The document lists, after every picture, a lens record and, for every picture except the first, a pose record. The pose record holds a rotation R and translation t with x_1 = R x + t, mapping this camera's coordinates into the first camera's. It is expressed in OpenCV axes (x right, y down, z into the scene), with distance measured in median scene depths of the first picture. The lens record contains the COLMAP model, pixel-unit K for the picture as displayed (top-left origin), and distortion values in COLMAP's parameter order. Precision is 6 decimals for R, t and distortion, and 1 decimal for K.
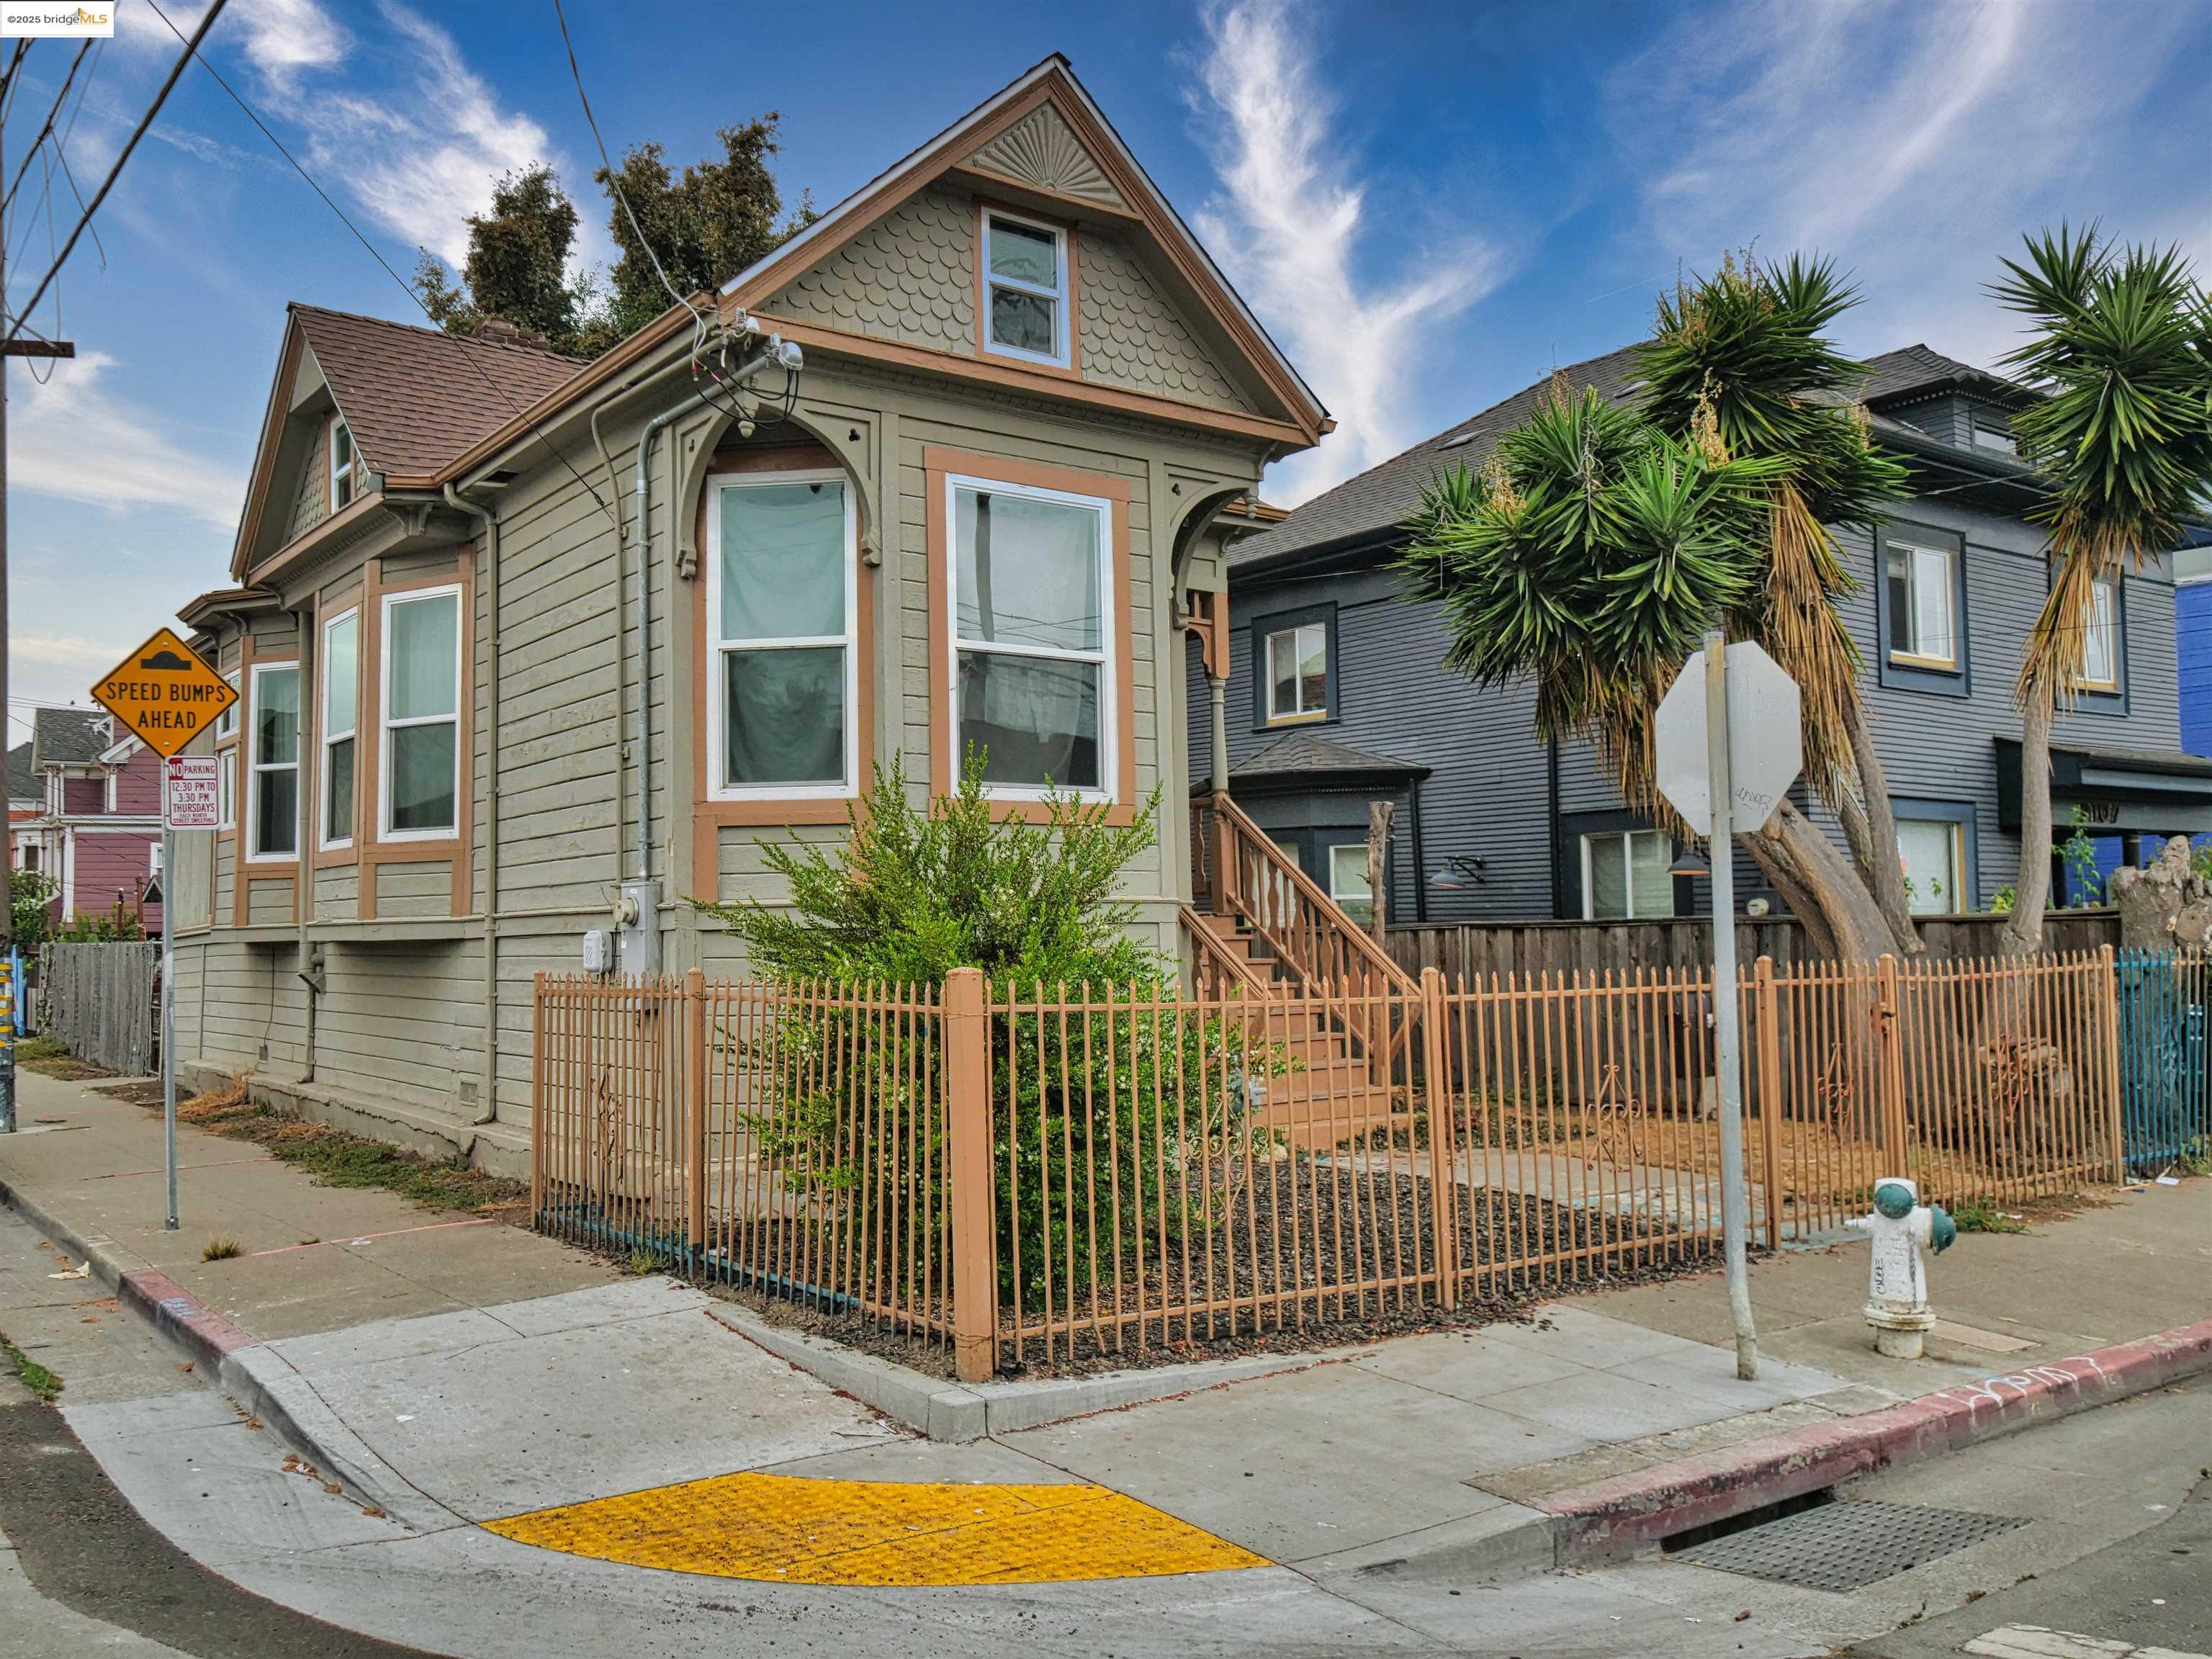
lens RADIAL K [[1814.6, 0, 1106.3], [0, 1814.6, 826.5], [0, 0, 1]] dist [0.011914, 0.004433]
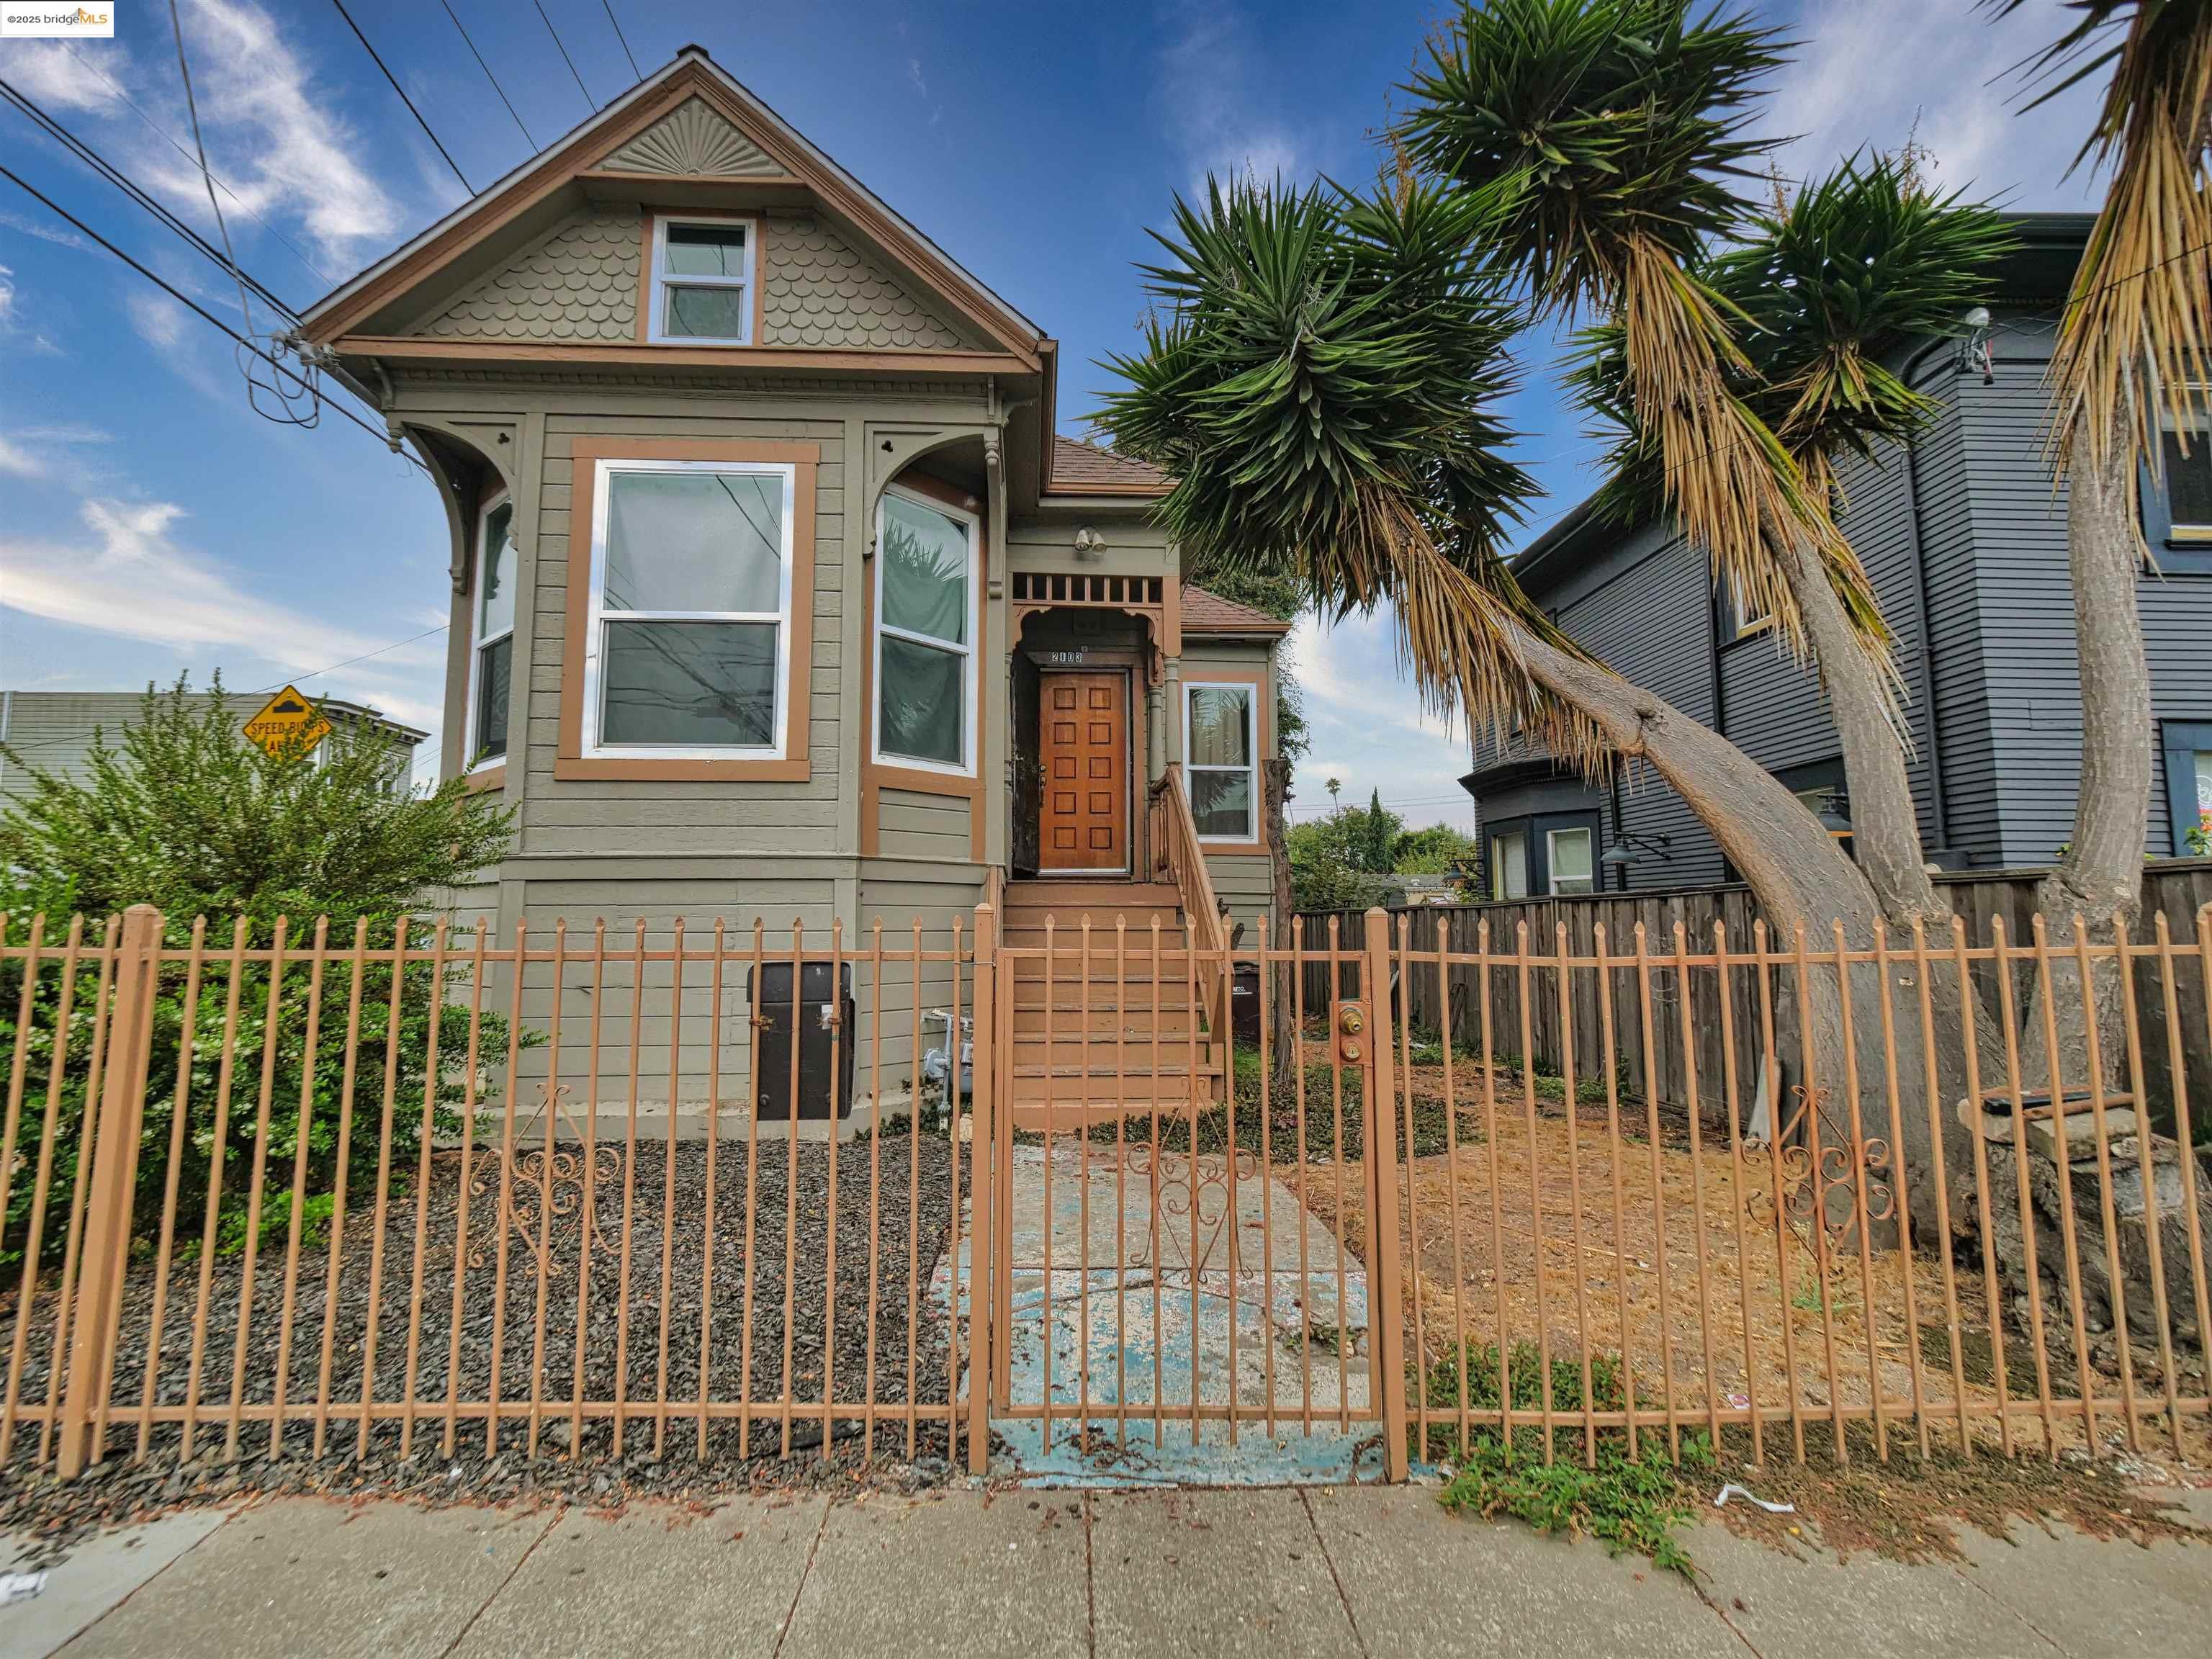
lens RADIAL K [[1036.2, 0, 1100.9], [0, 1036.2, 817.4], [0, 0, 1]] dist [0.001002, -0.000357]
pose [[0.826043, -0.045087, -0.561801, 0.467895], [0.021215, 0.998576, -0.048948, 0.050538], [0.563208, 0.028515, 0.825823, 0.633646]]
